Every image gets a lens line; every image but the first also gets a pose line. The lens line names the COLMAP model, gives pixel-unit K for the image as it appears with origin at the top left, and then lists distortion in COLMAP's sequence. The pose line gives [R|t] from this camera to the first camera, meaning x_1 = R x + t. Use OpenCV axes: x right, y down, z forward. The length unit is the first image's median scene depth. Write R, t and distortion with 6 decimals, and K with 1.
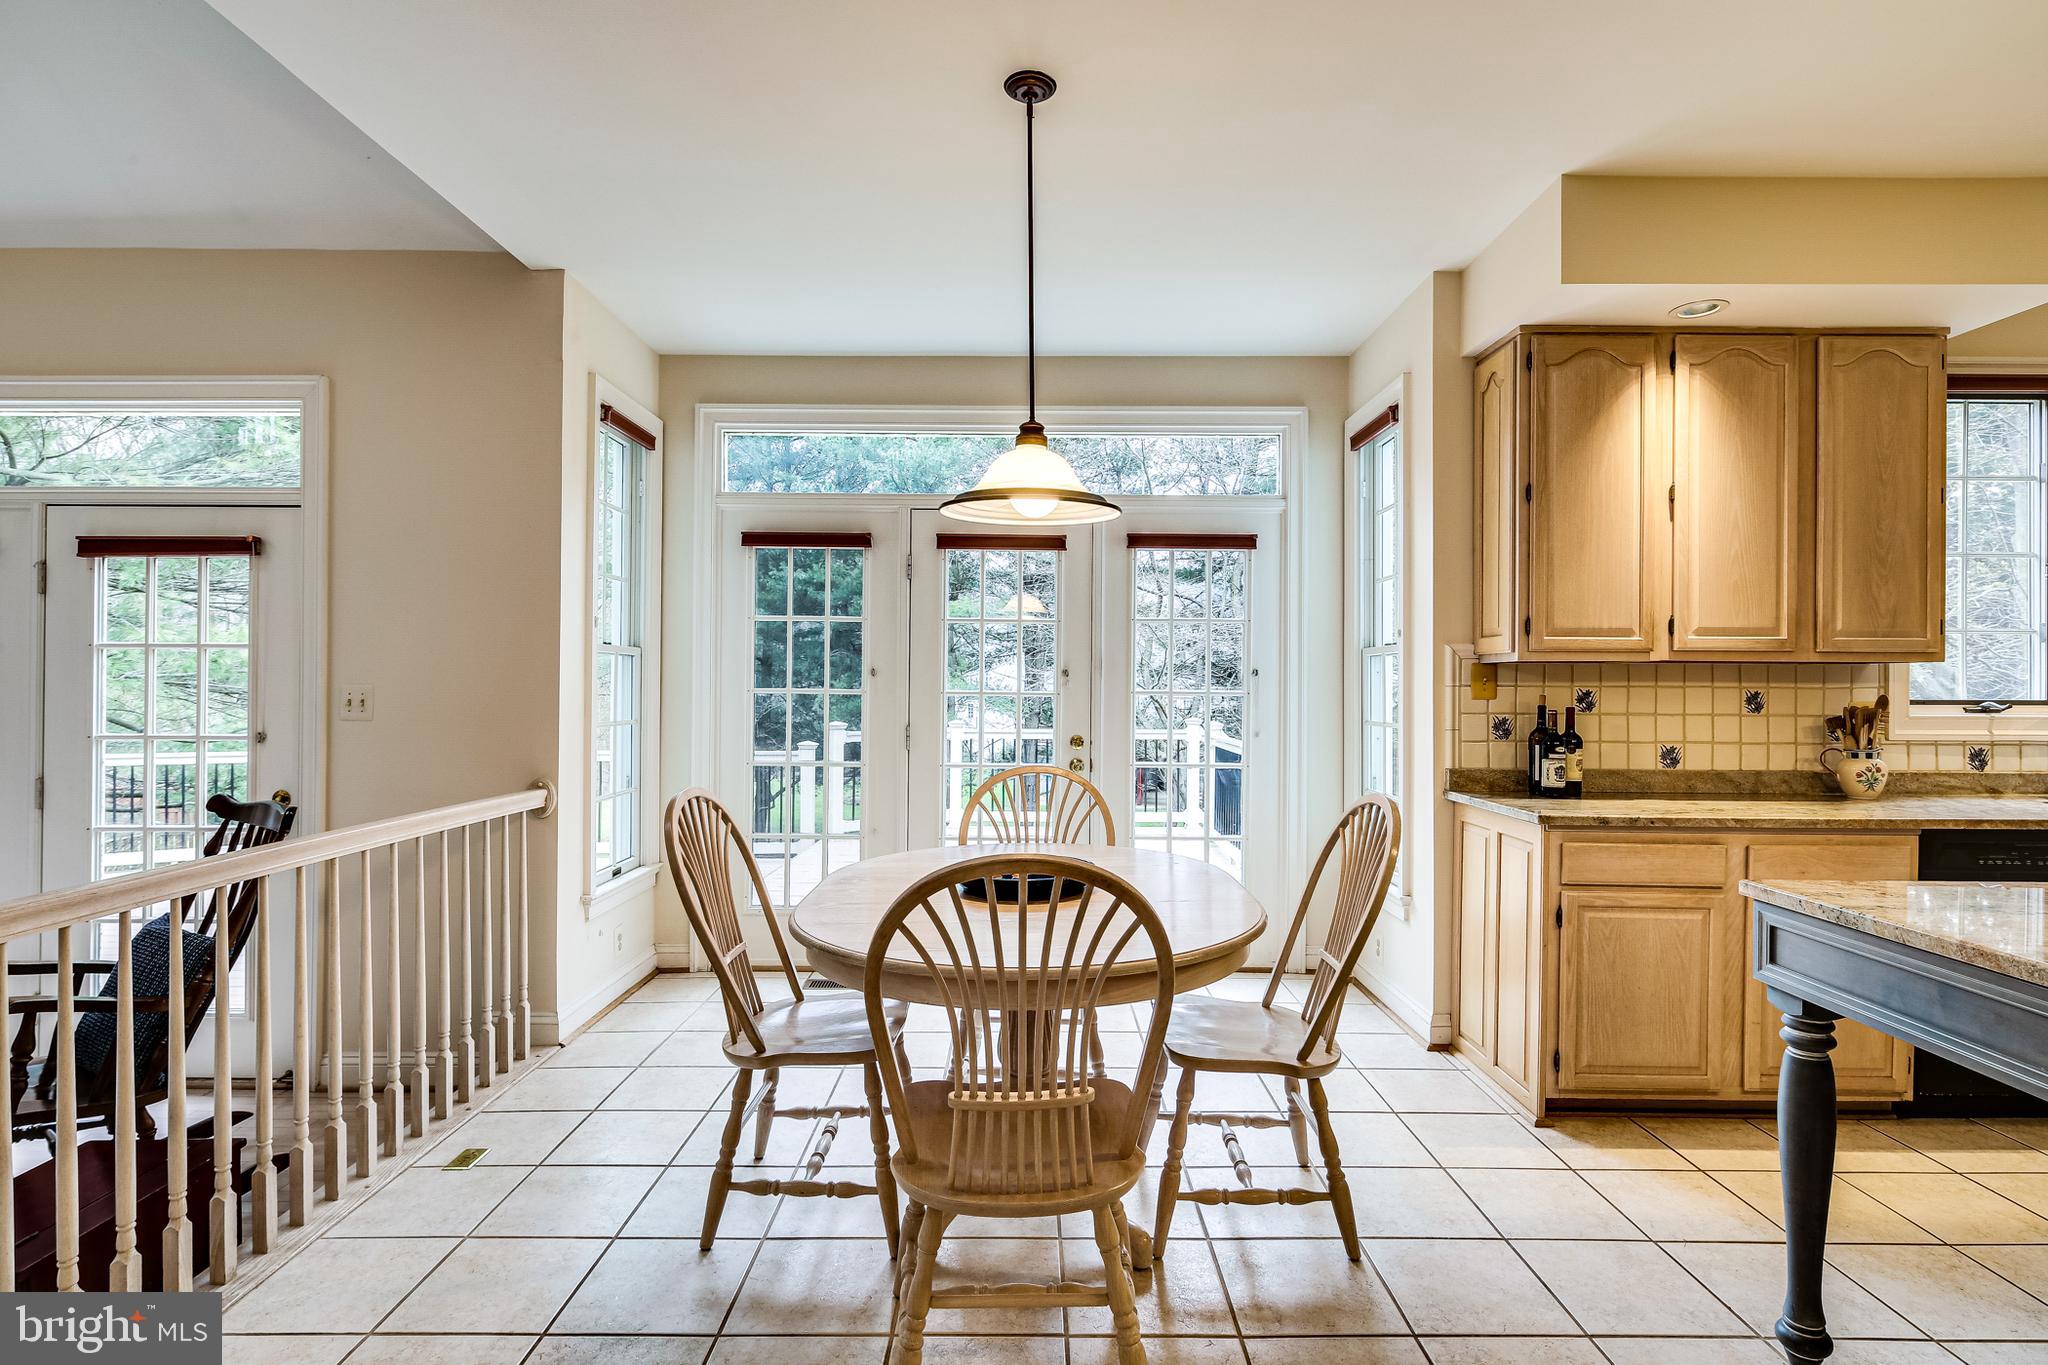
lens RADIAL K [[1005.1, 0, 1024.0], [0, 1005.1, 682.5], [0, 0, 1]] dist [-0.000493, -0.000238]
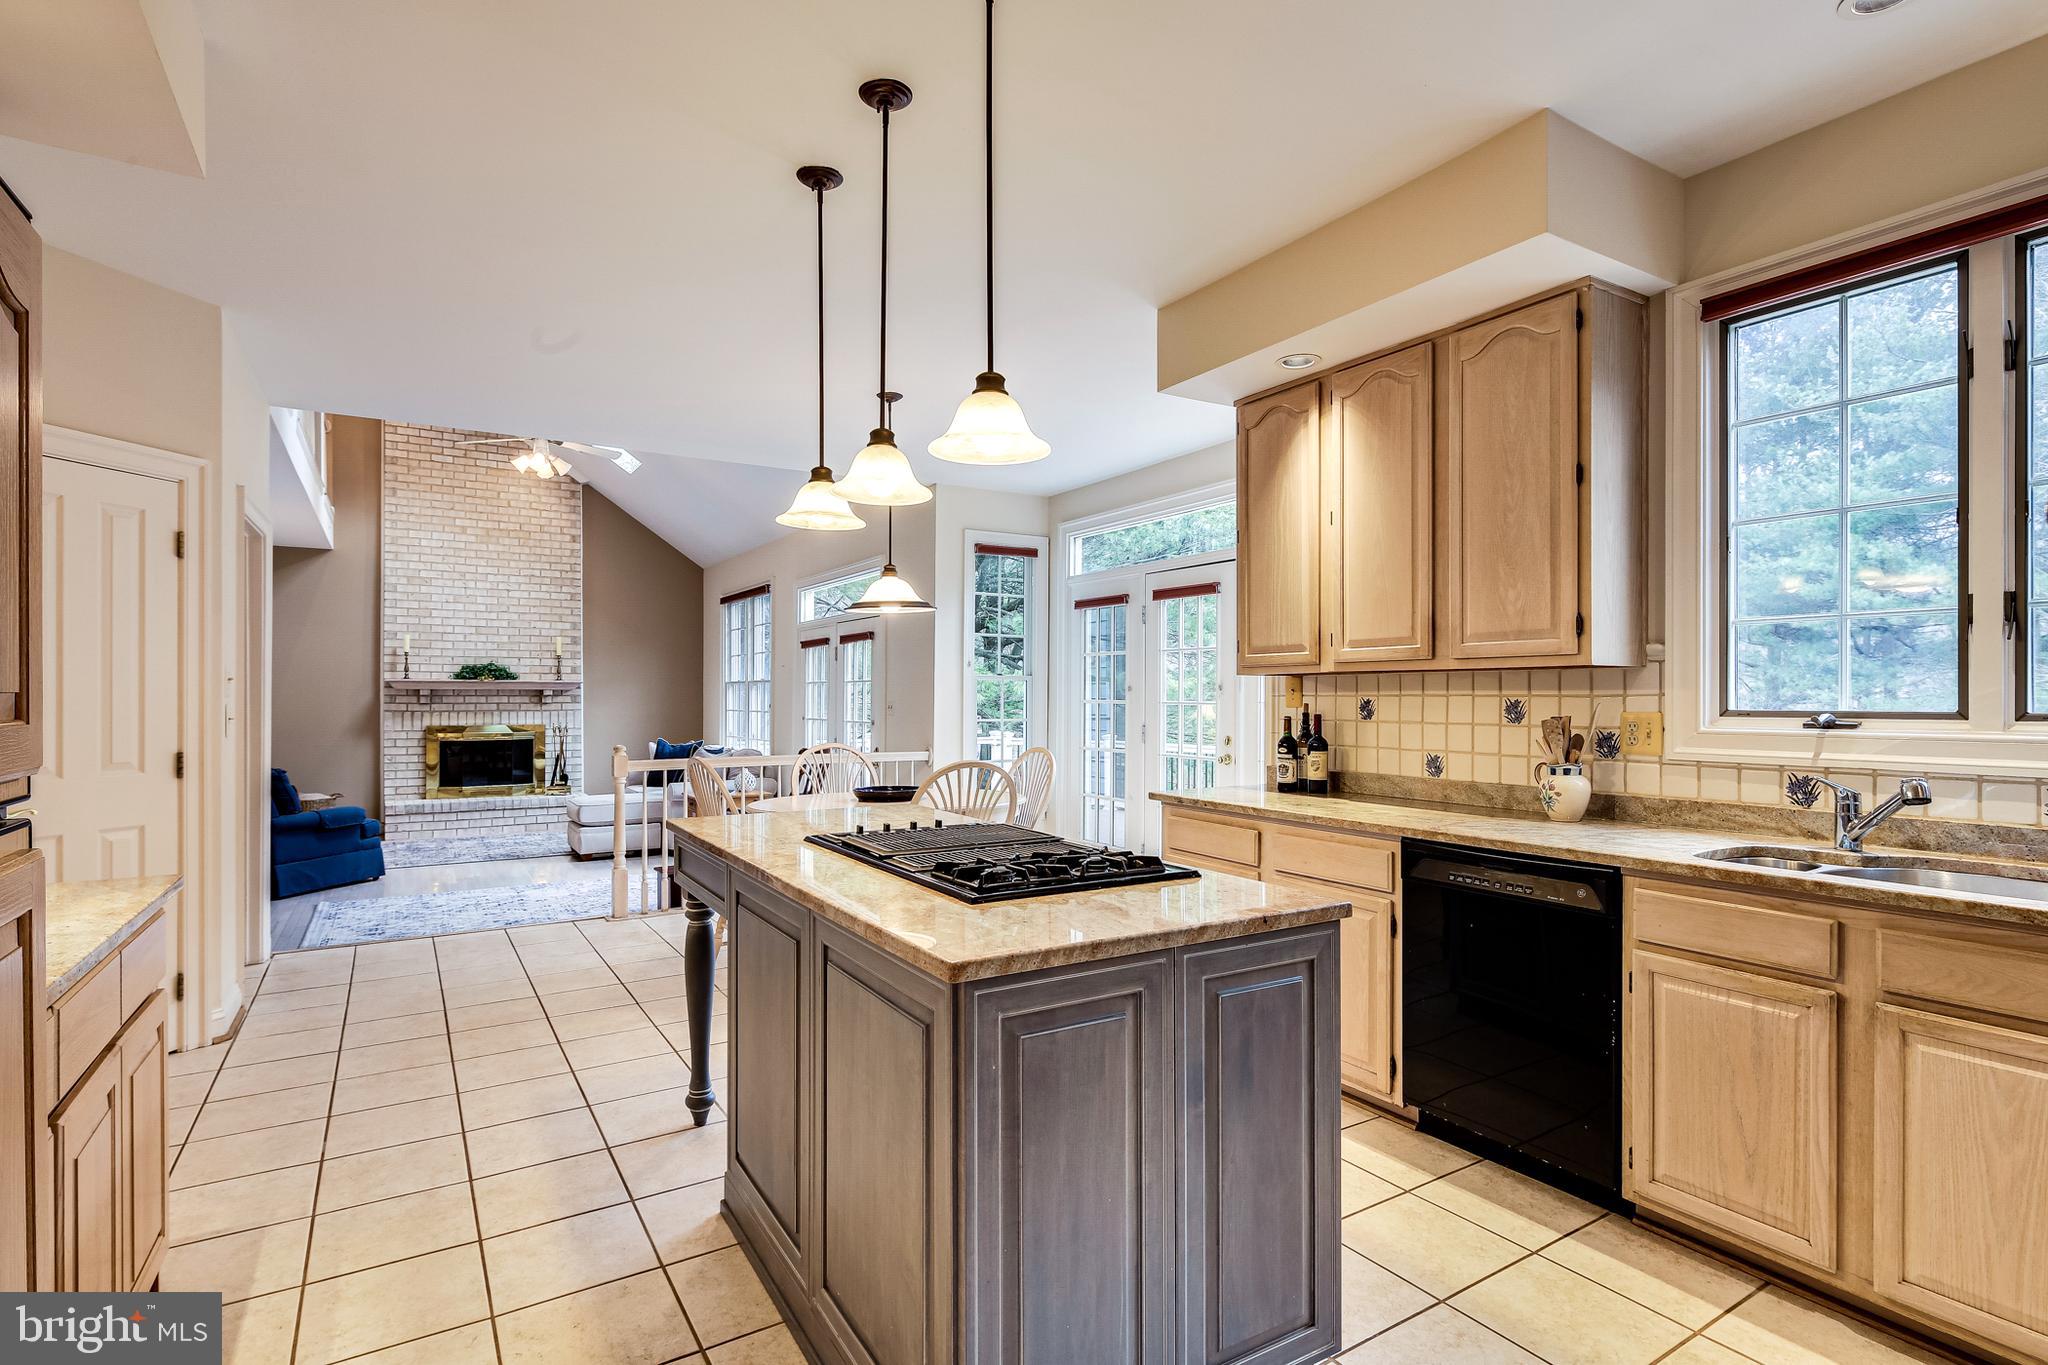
lens RADIAL K [[995.0, 0, 1029.3], [0, 995.0, 691.9], [0, 0, 1]] dist [-0.000471, -0.000652]
pose [[0.534543, -0.008644, -0.845097, 1.271068], [0.003502, 0.999962, -0.008013, 0.007162], [0.845134, 0.001323, 0.534553, 0.127919]]
